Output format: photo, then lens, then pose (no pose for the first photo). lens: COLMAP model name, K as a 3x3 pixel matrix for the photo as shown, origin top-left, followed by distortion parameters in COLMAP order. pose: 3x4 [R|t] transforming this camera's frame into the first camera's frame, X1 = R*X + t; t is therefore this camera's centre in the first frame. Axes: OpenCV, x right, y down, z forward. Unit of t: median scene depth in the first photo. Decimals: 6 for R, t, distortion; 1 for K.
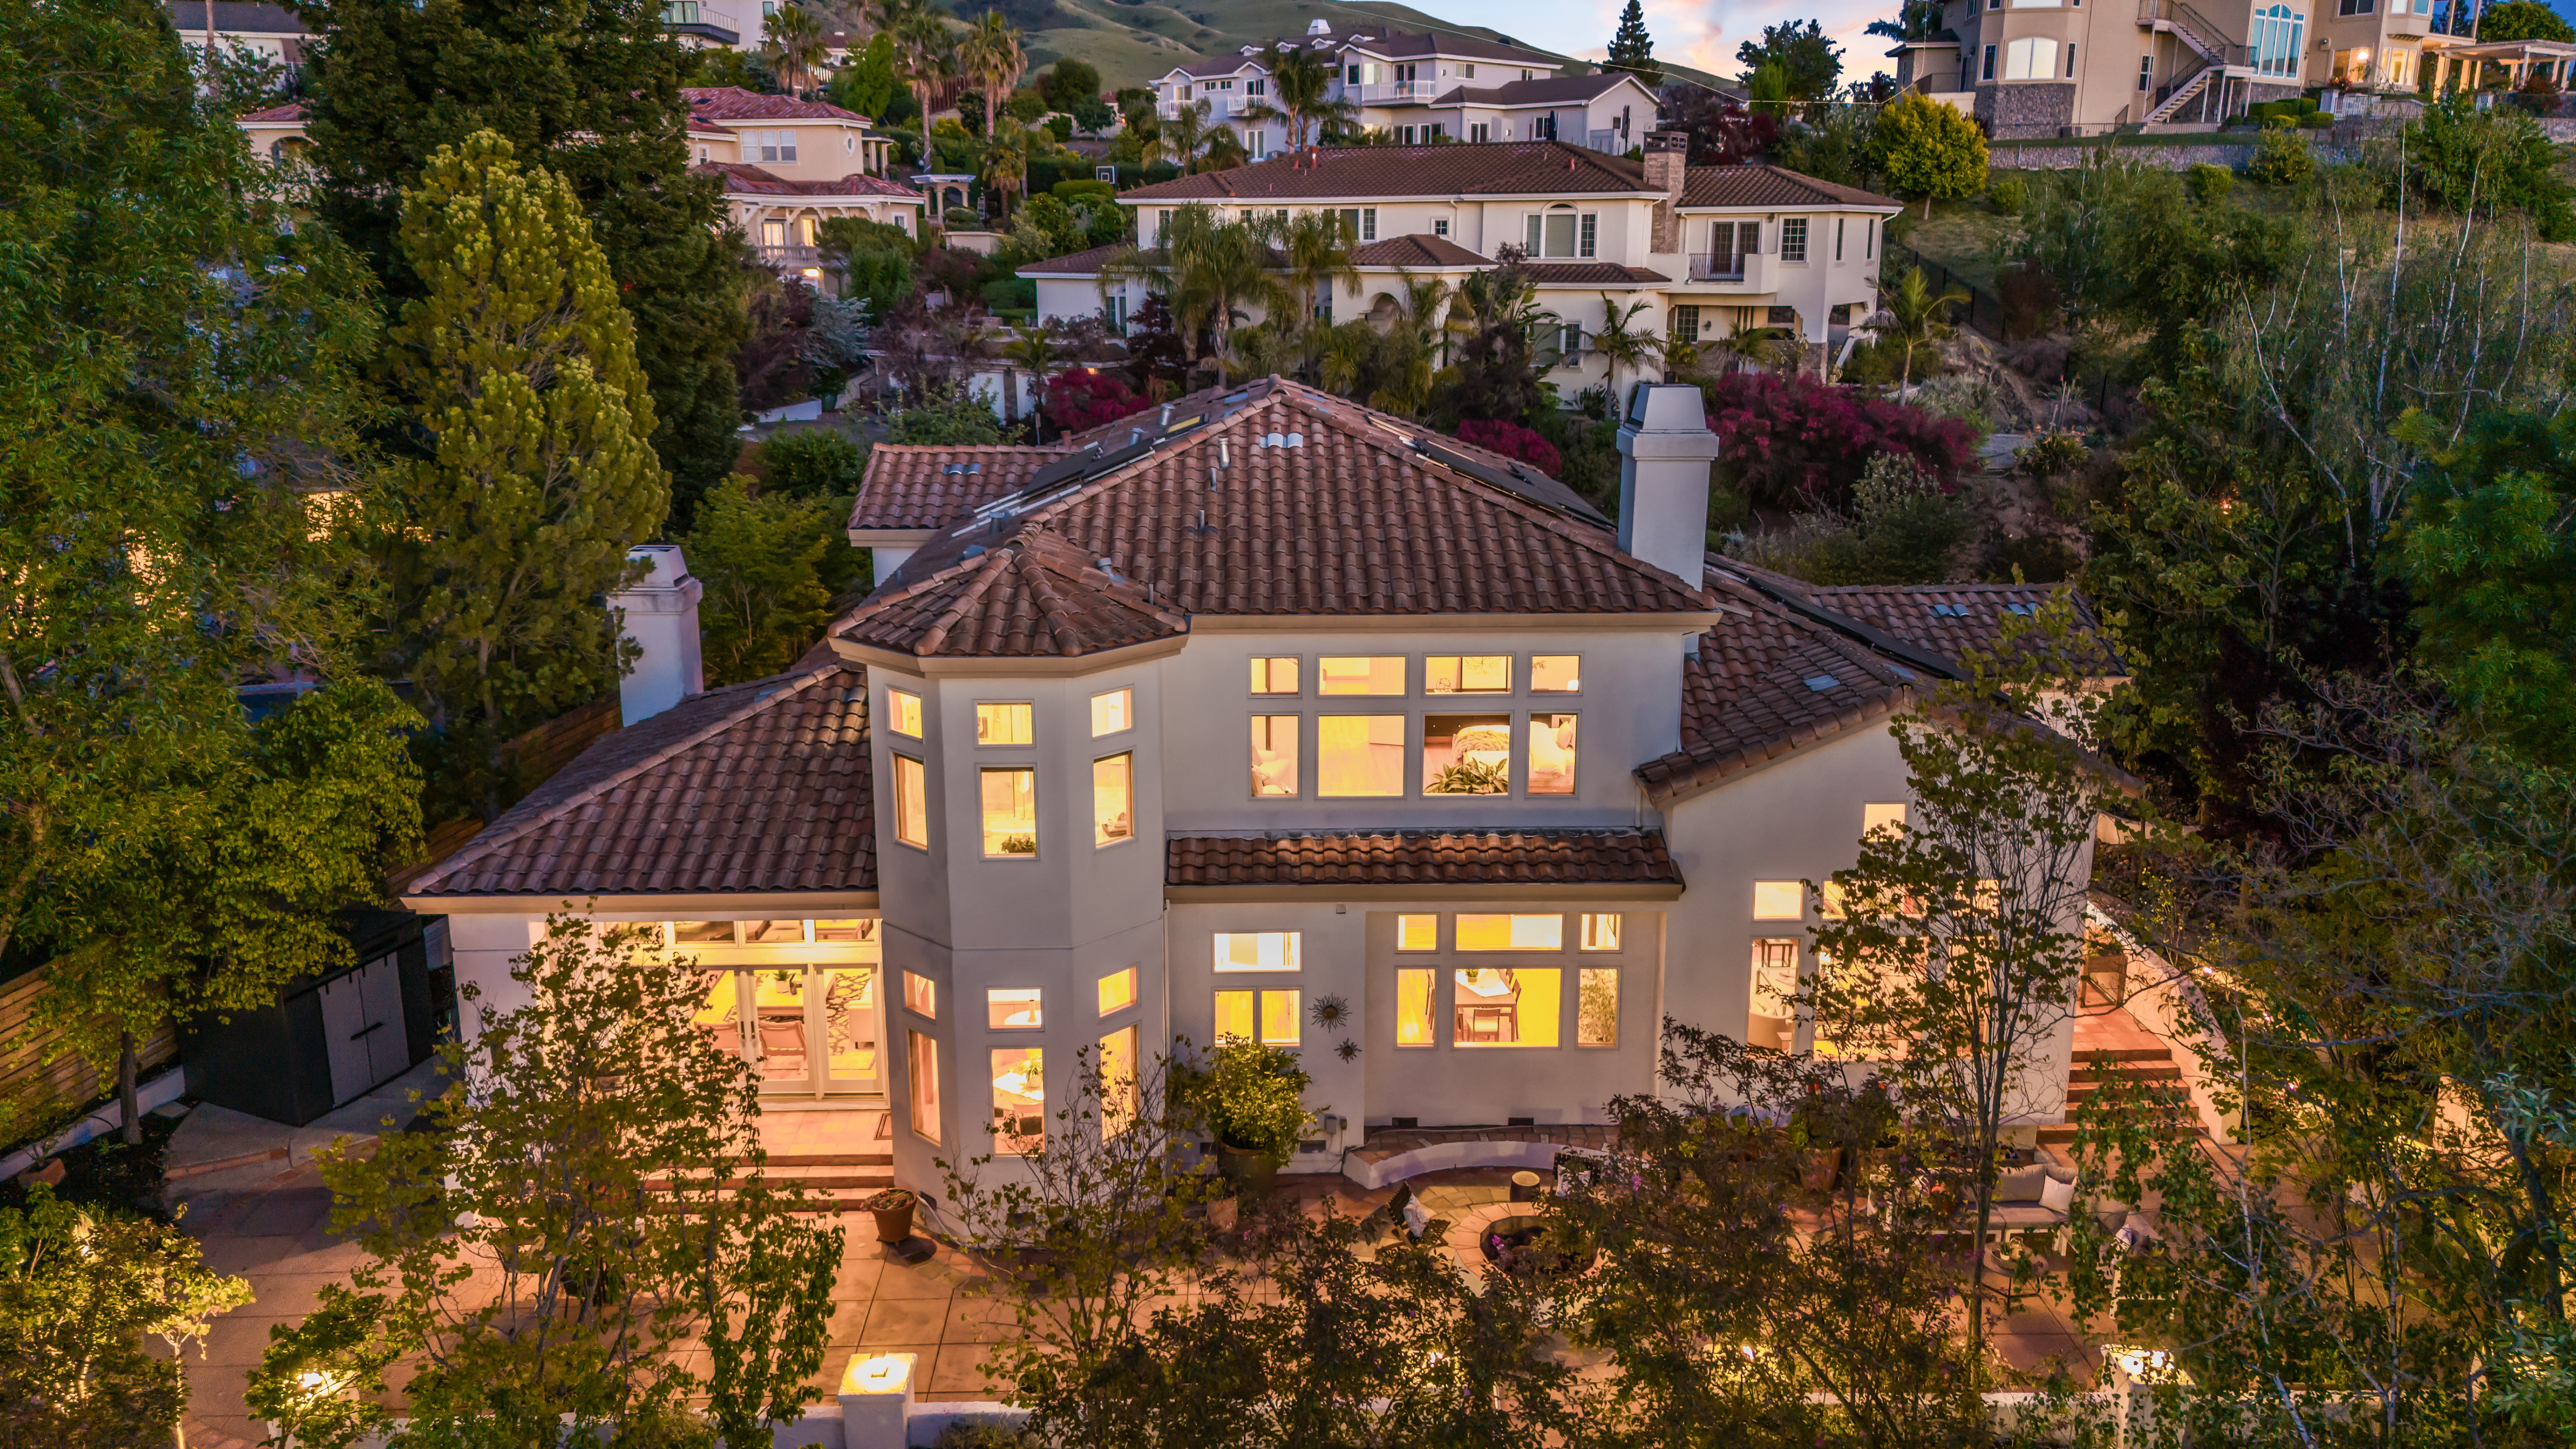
lens RADIAL K [[1878.1, 0, 1300.7], [0, 1878.1, 708.2], [0, 0, 1]] dist [0.088757, -0.103797]
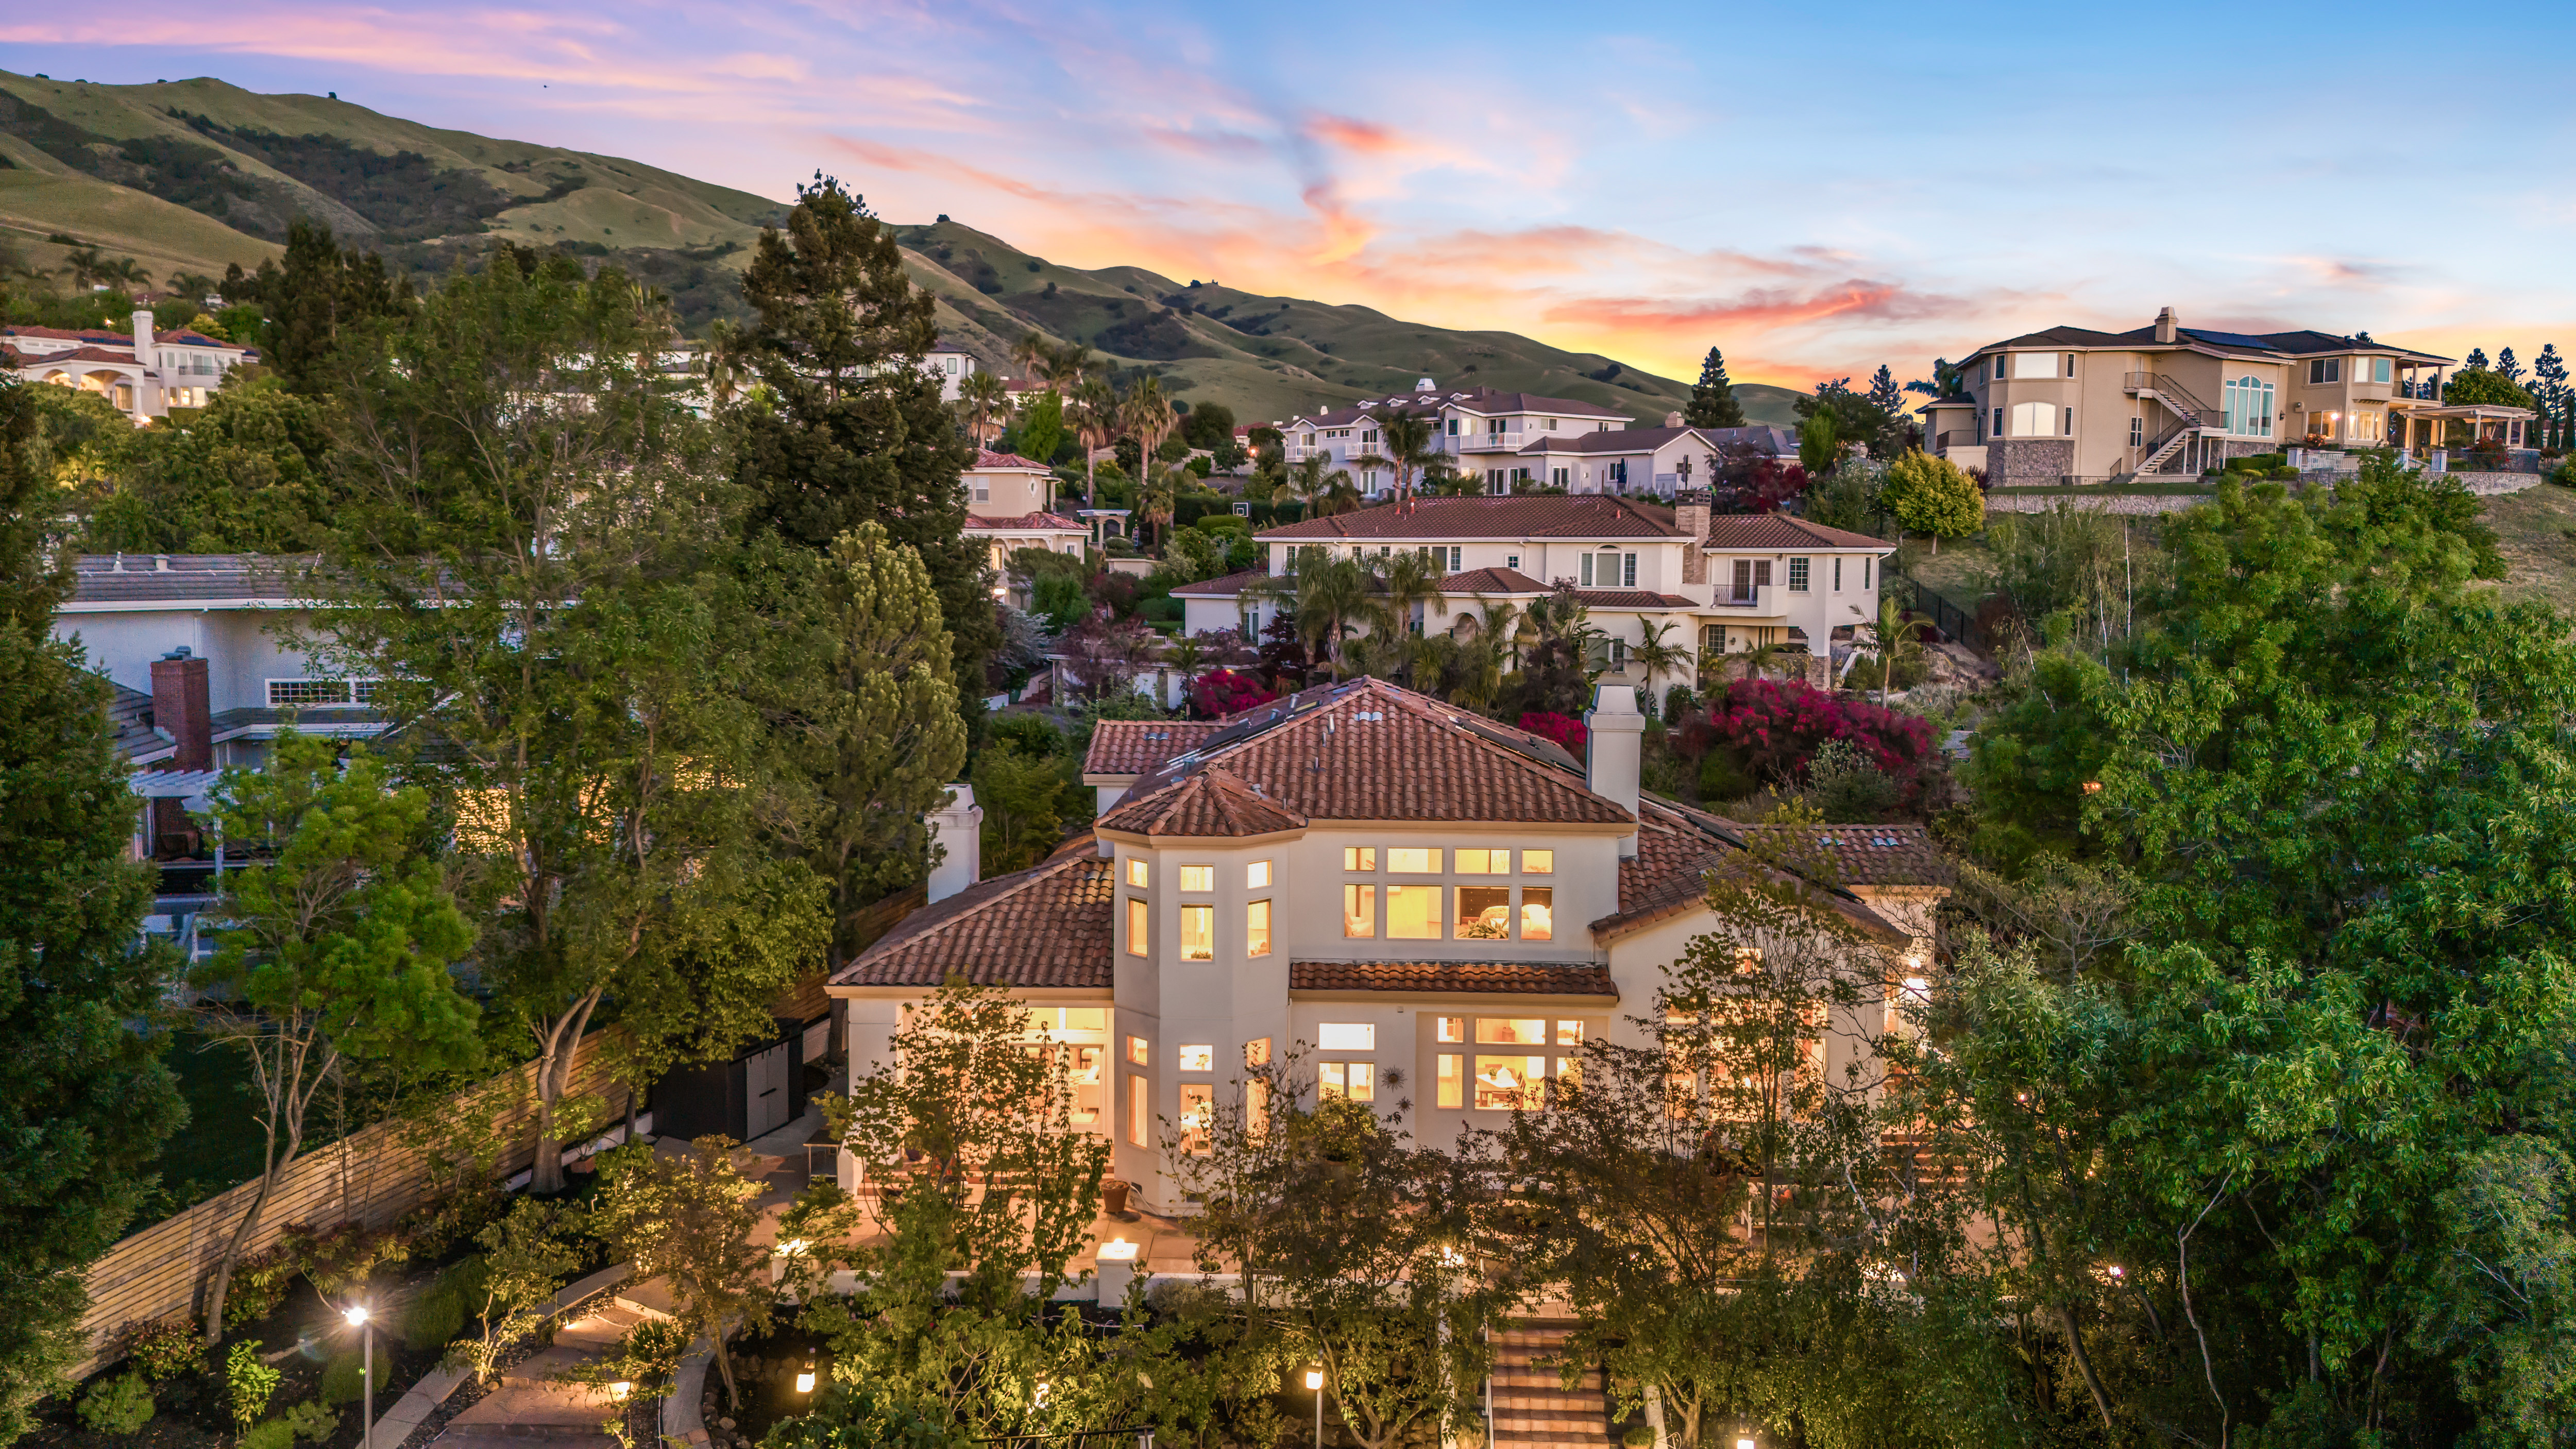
lens RADIAL K [[1878.1, 0, 1300.7], [0, 1878.1, 708.2], [0, 0, 1]] dist [0.088757, -0.103797]
pose [[0.998072, 0.010247, -0.061218, 0.014038], [-0.019794, 0.987328, -0.157452, 0.047221], [0.058829, 0.158360, 0.985627, -0.261185]]
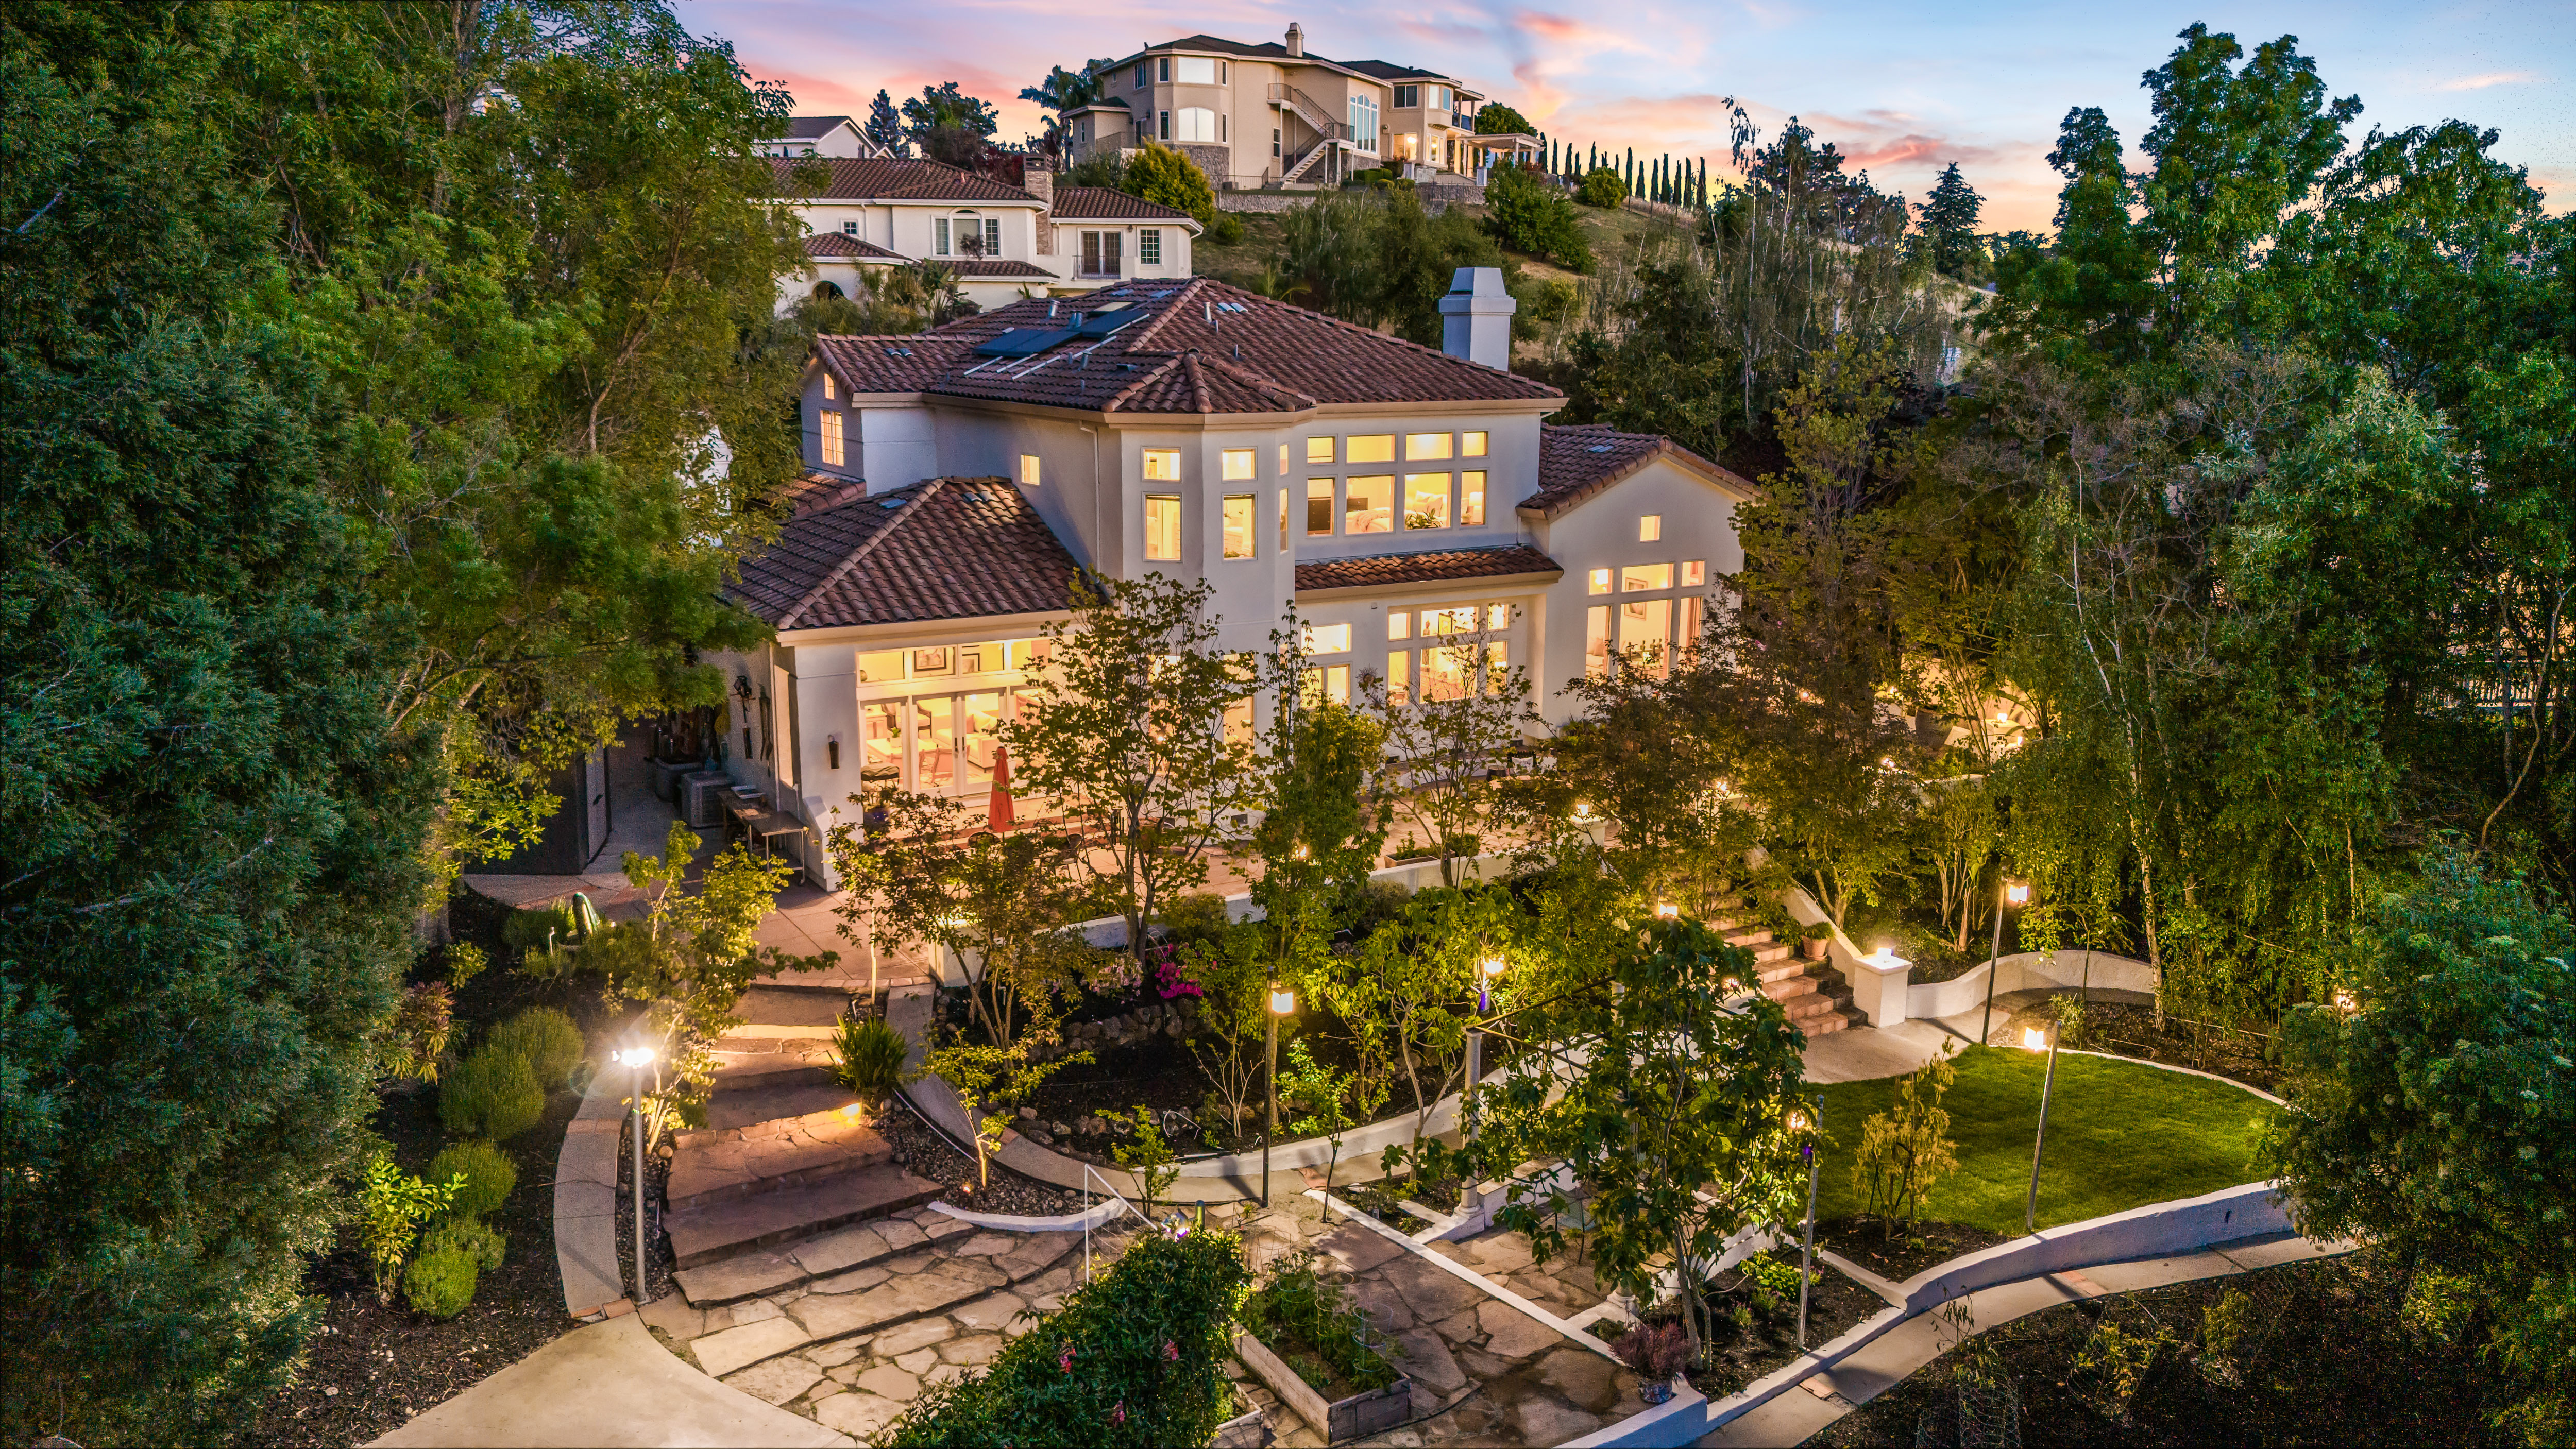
lens RADIAL K [[1878.1, 0, 1300.7], [0, 1878.1, 708.2], [0, 0, 1]] dist [0.088757, -0.103797]
pose [[0.866081, -0.097018, 0.490399, -0.336198], [0.115678, 0.993256, -0.007795, 0.084496], [-0.486336, 0.063479, 0.871463, -0.115650]]
